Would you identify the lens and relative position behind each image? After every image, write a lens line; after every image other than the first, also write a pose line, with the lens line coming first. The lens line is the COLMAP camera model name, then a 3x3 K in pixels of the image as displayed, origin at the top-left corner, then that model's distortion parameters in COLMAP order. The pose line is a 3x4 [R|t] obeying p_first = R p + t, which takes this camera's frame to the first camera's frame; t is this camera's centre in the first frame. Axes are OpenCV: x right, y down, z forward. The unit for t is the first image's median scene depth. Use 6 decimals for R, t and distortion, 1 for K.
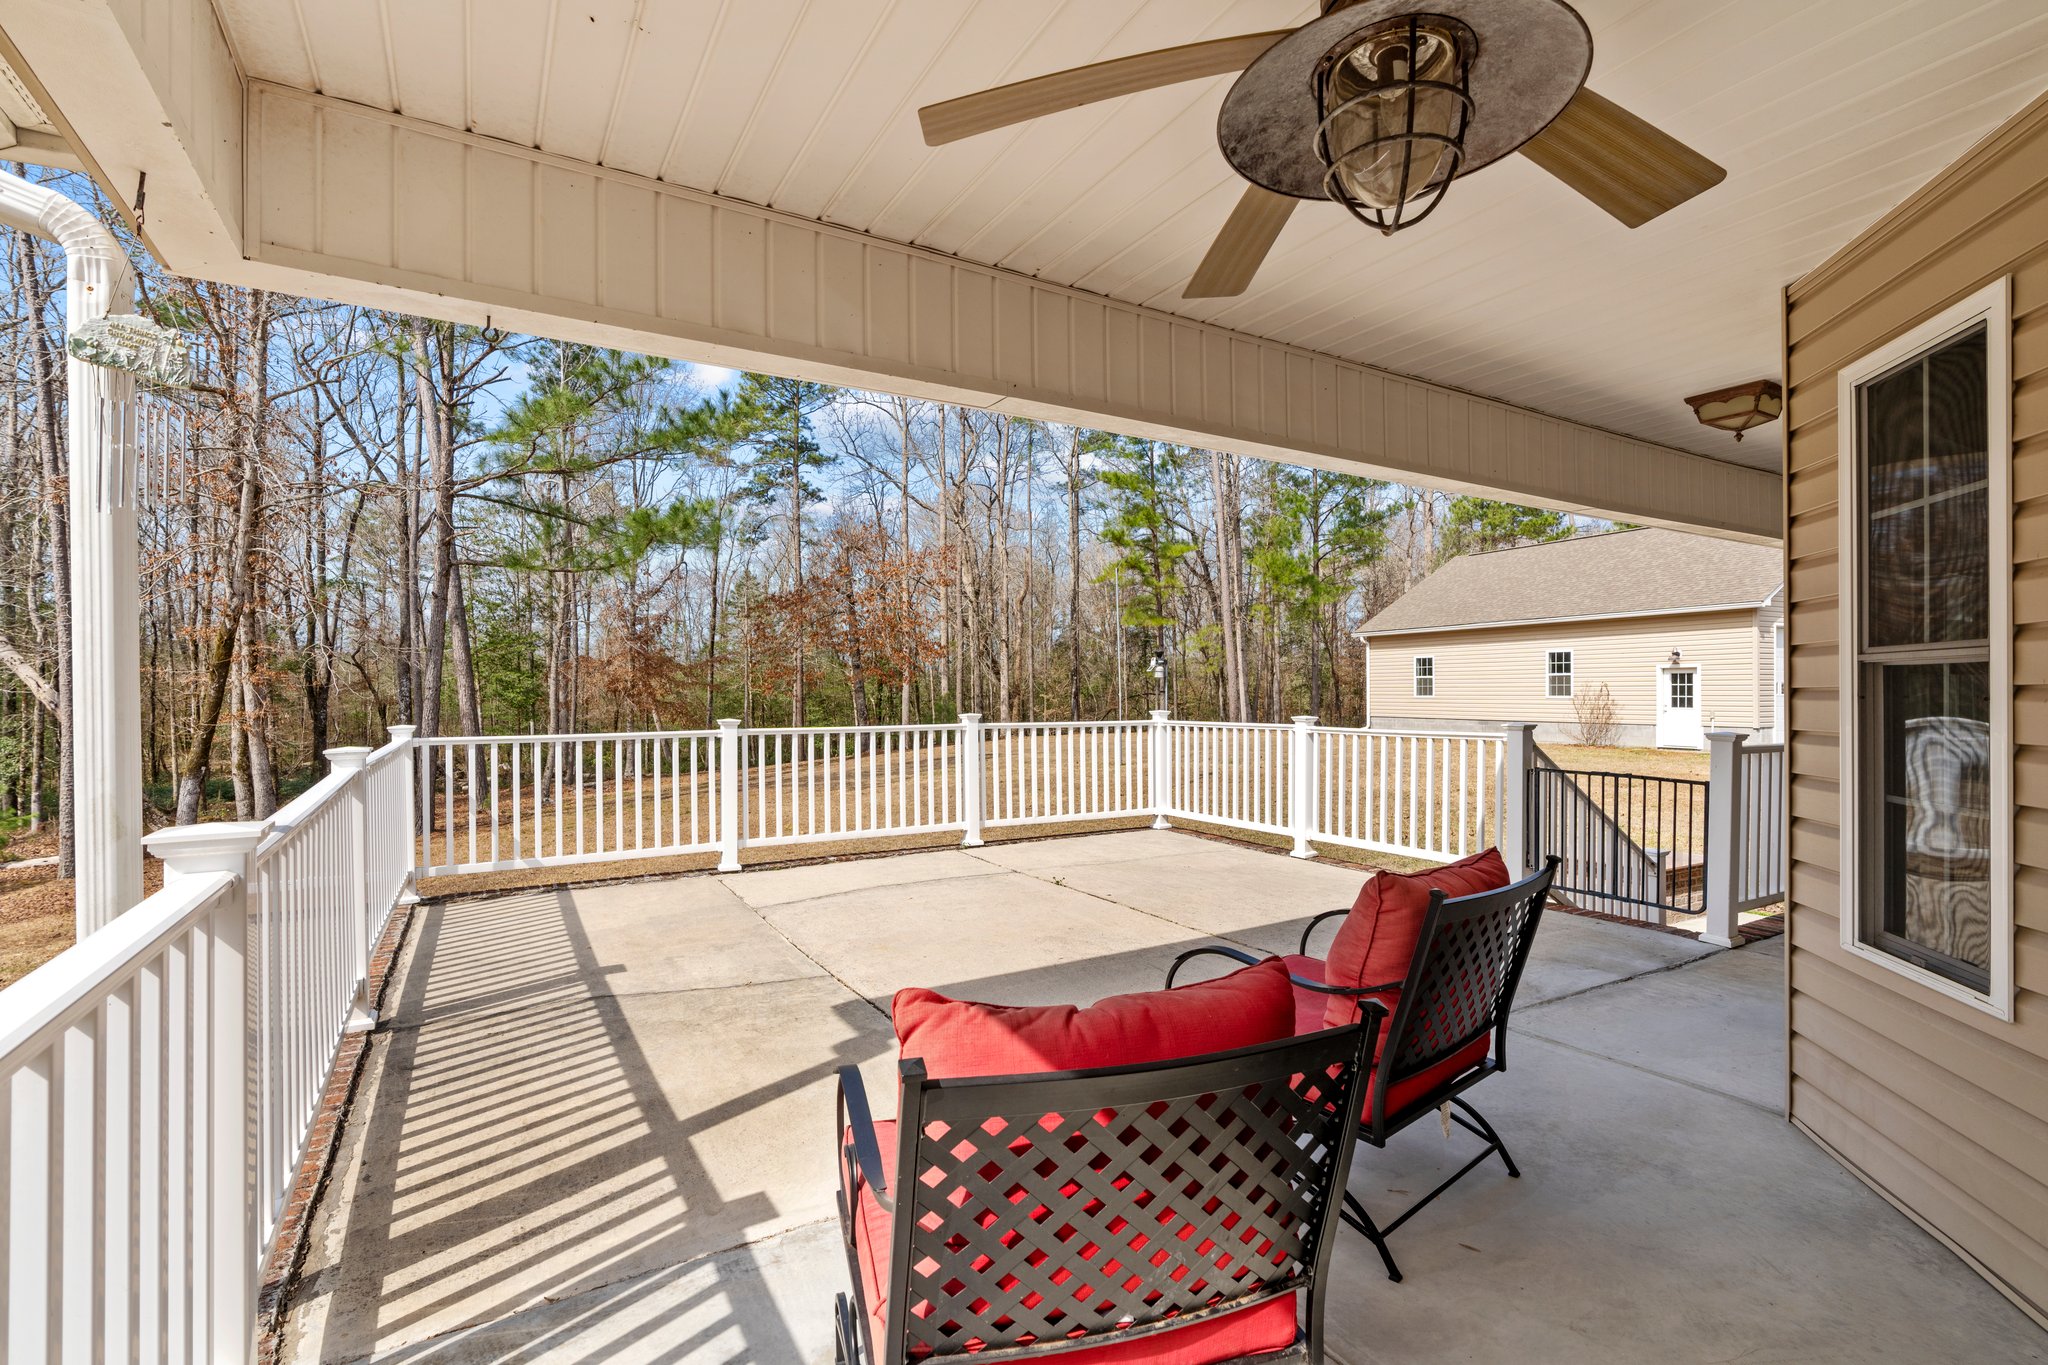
lens RADIAL K [[950.7, 0, 1024.4], [0, 950.7, 692.2], [0, 0, 1]] dist [-0.001431, -0.001081]
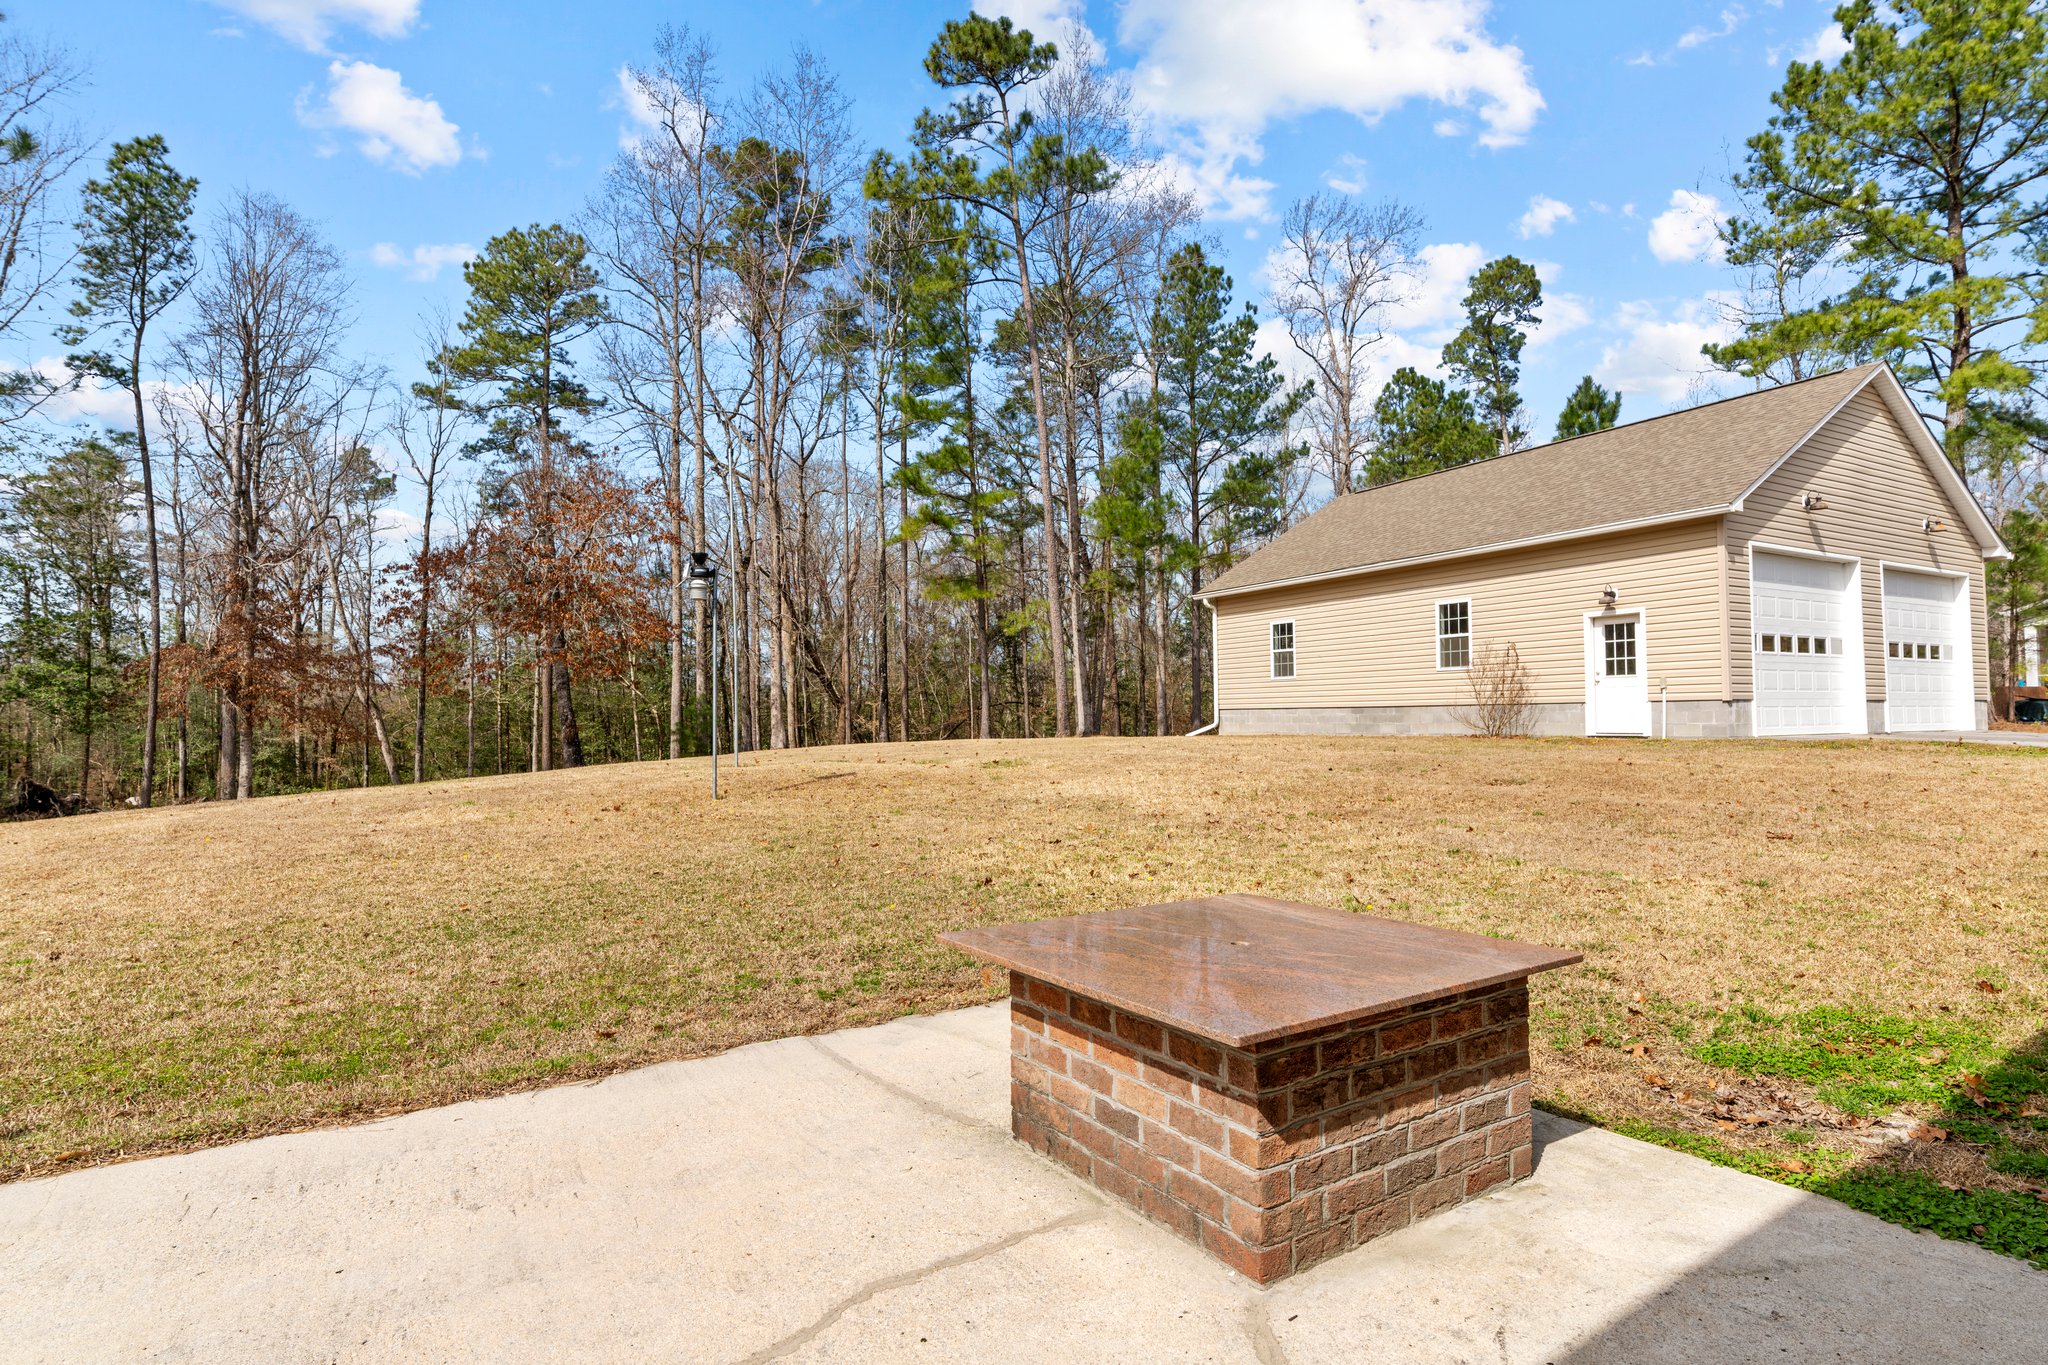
lens RADIAL K [[1082.0, 0, 1008.4], [0, 1082.0, 664.8], [0, 0, 1]] dist [0.002544, 0.000483]
pose [[0.998156, -0.003449, 0.060601, 0.192854], [0.006341, 0.998847, -0.047587, 0.036964], [-0.060367, 0.047883, 0.997027, 0.238862]]
